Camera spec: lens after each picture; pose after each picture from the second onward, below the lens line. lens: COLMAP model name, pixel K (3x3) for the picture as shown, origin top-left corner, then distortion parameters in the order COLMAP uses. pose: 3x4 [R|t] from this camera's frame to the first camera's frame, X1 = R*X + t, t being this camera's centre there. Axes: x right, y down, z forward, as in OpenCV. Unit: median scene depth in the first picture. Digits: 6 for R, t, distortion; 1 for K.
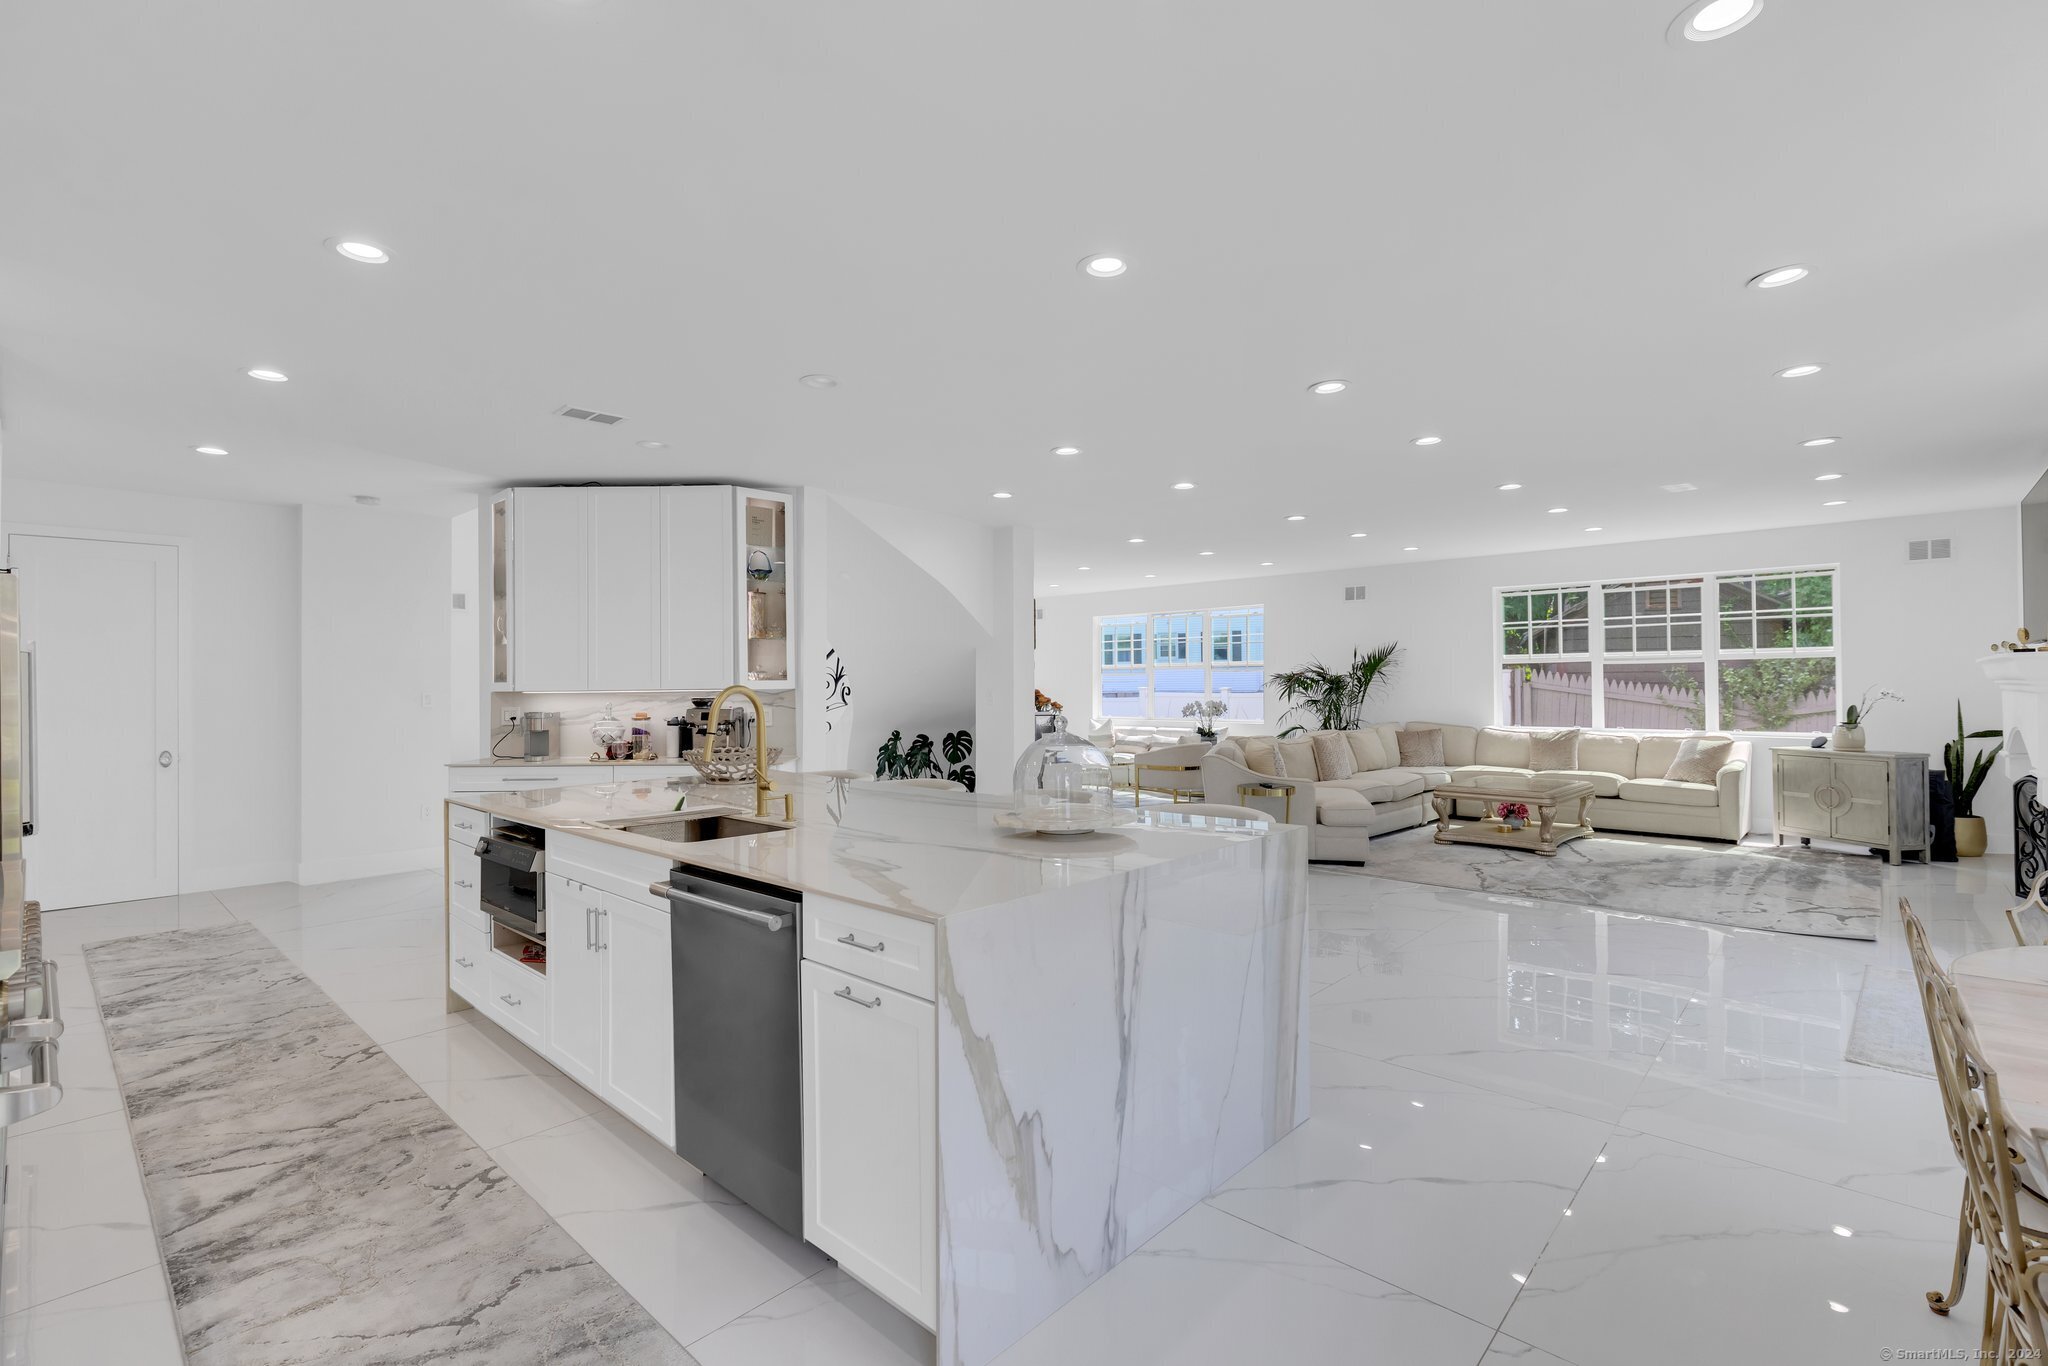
lens RADIAL K [[931.6, 0, 996.5], [0, 931.6, 671.8], [0, 0, 1]] dist [0.009192, 0.000185]
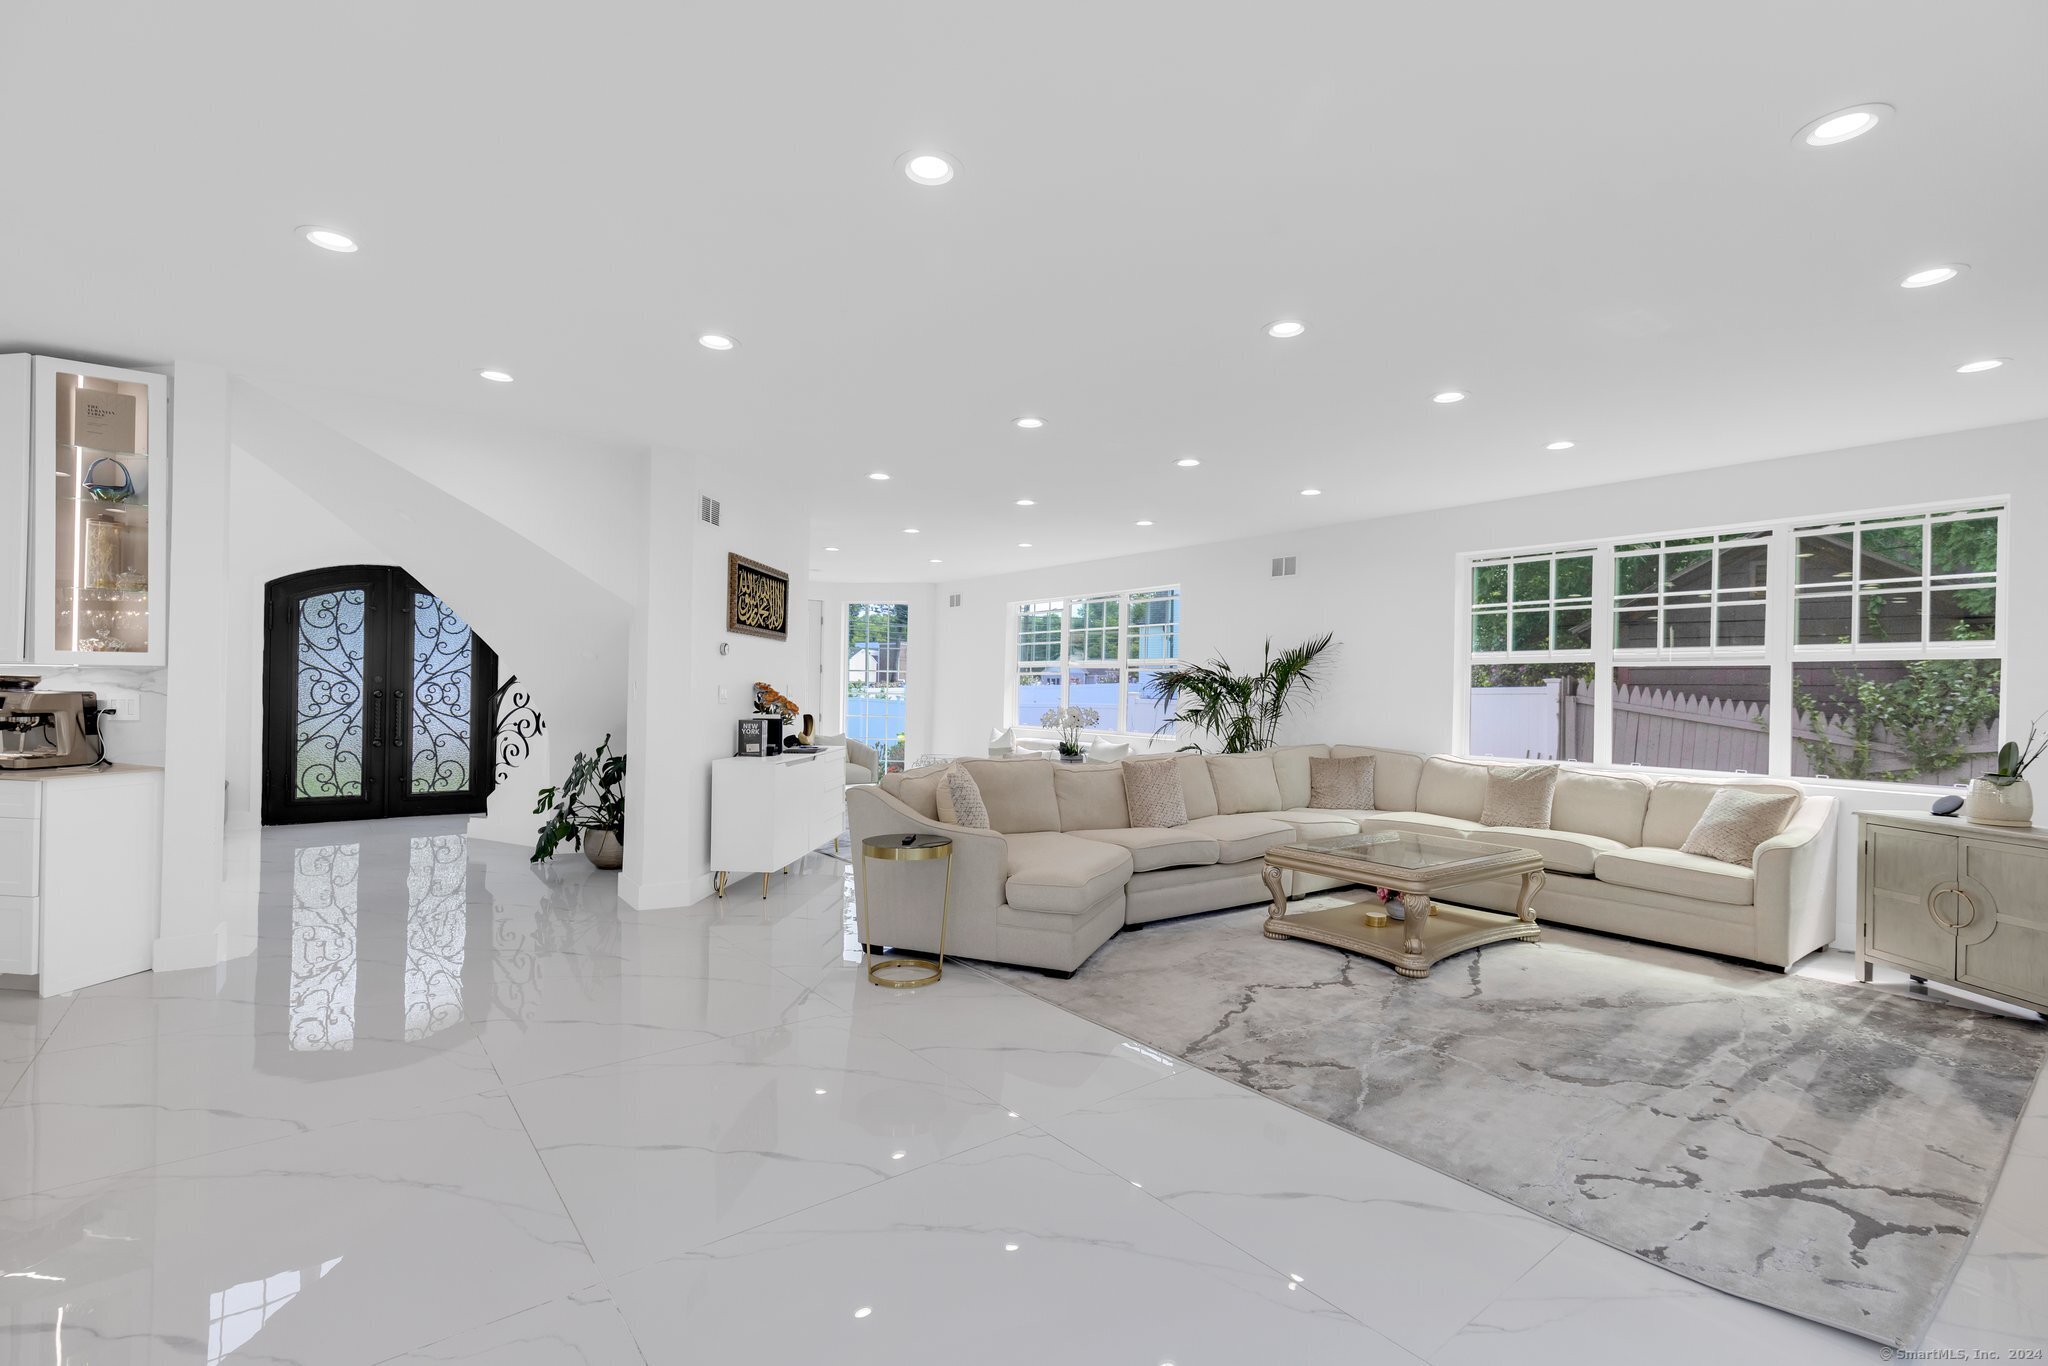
lens RADIAL K [[931.6, 0, 980.1], [0, 931.6, 682.8], [0, 0, 1]] dist [0.009192, 0.000185]
pose [[0.987838, 0.023868, -0.153646, 0.341615], [-0.022794, 0.999702, 0.008749, 0.008330], [0.153809, -0.005140, 0.988087, 0.310476]]
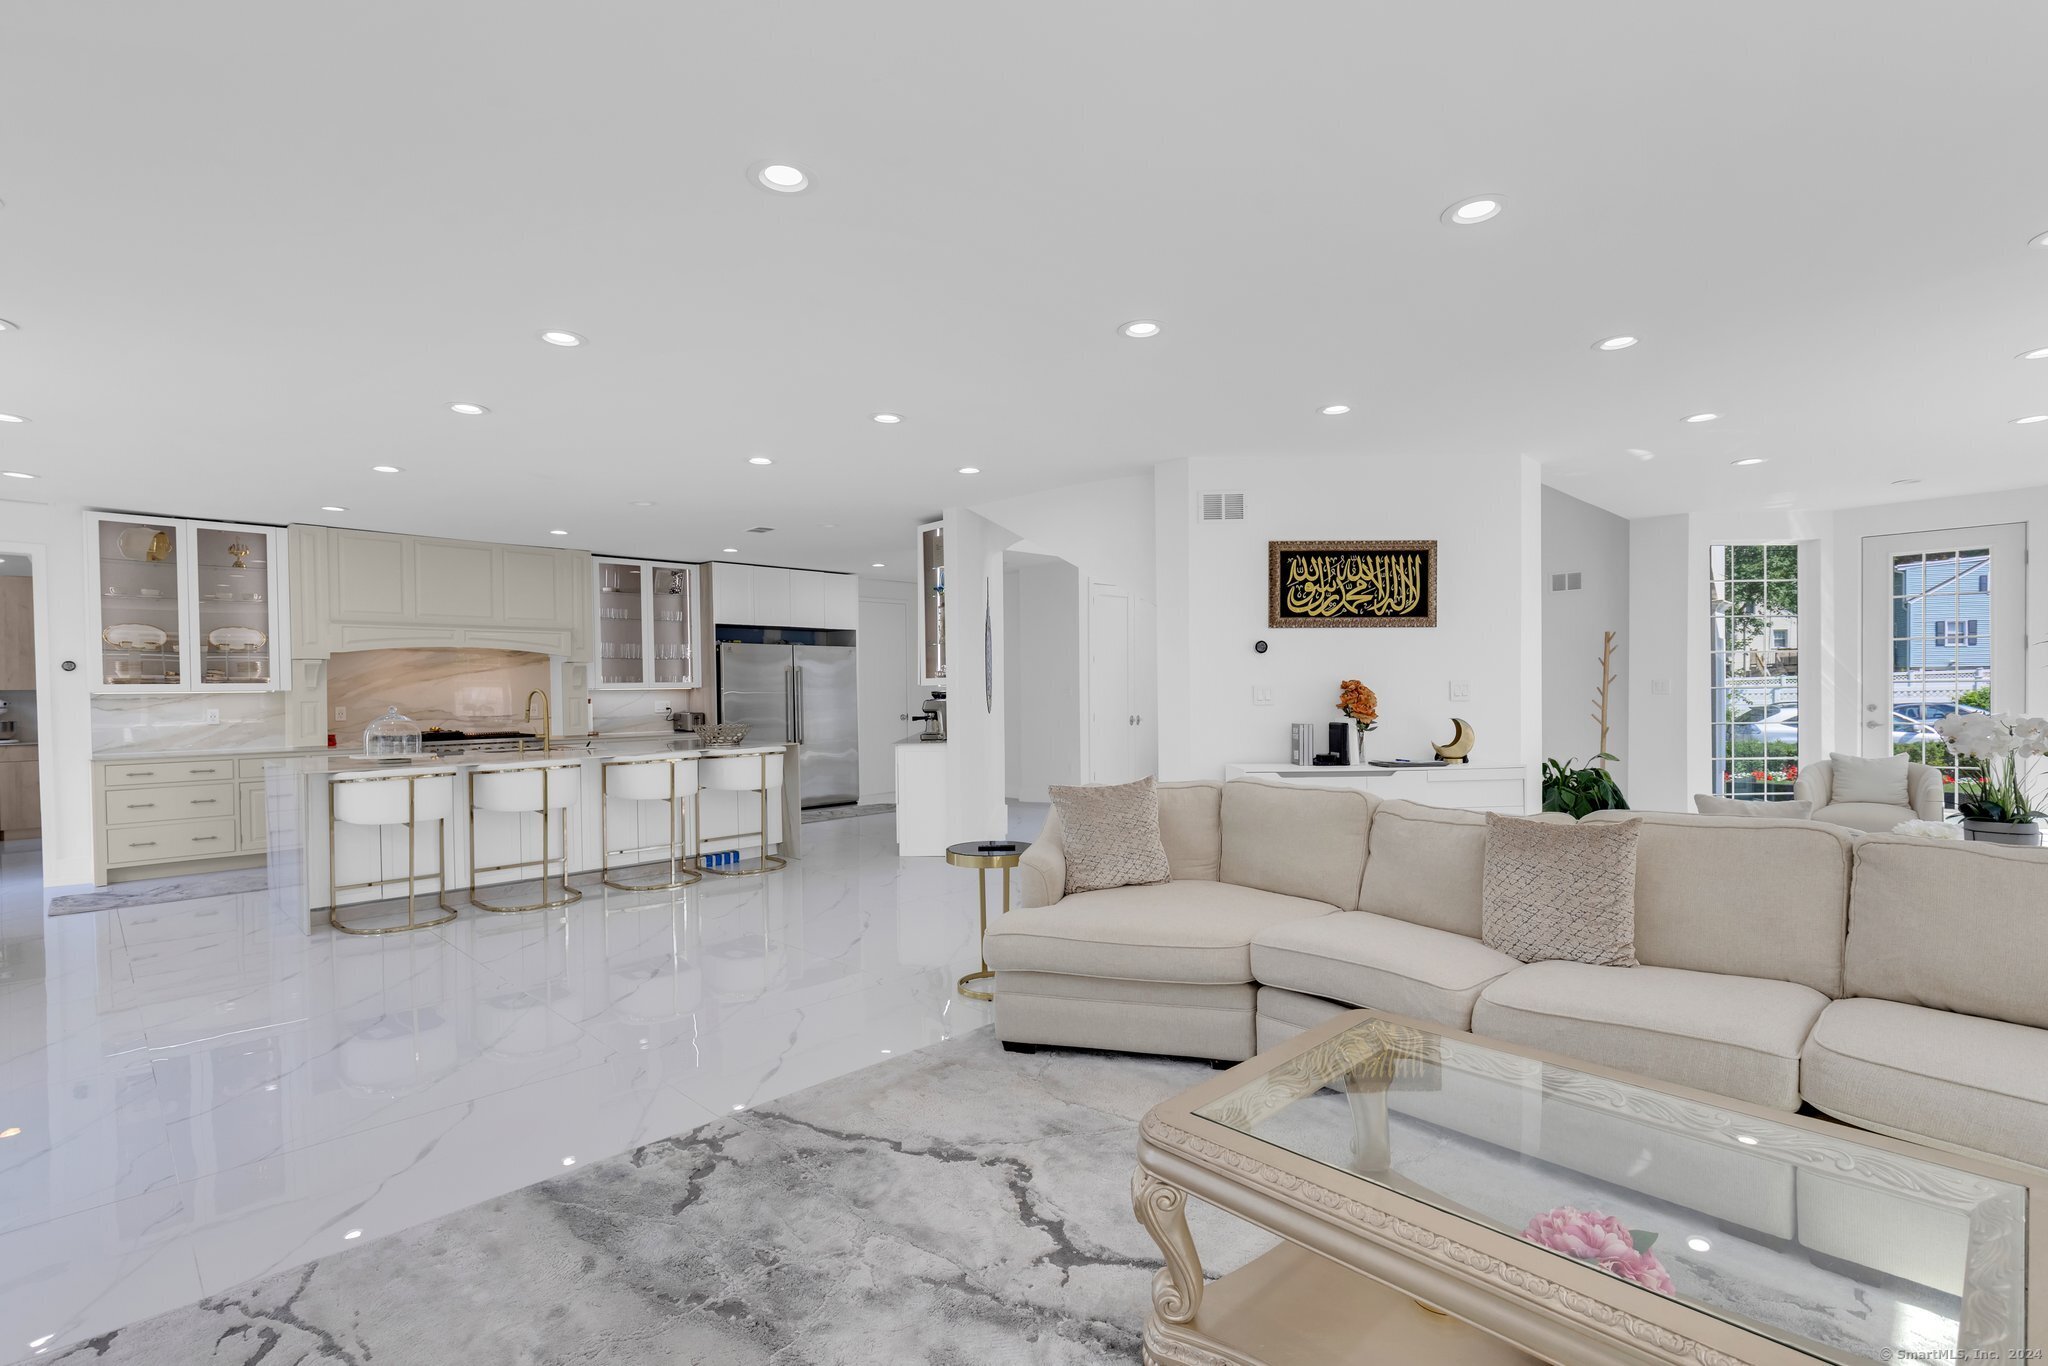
lens RADIAL K [[931.6, 0, 1024.9], [0, 931.6, 708.0], [0, 0, 1]] dist [0.009192, 0.000185]
pose [[-0.026446, 0.026653, -0.999295, 0.713387], [0.030165, 0.999211, 0.025853, 0.014274], [0.999195, -0.029460, -0.027229, 0.838491]]
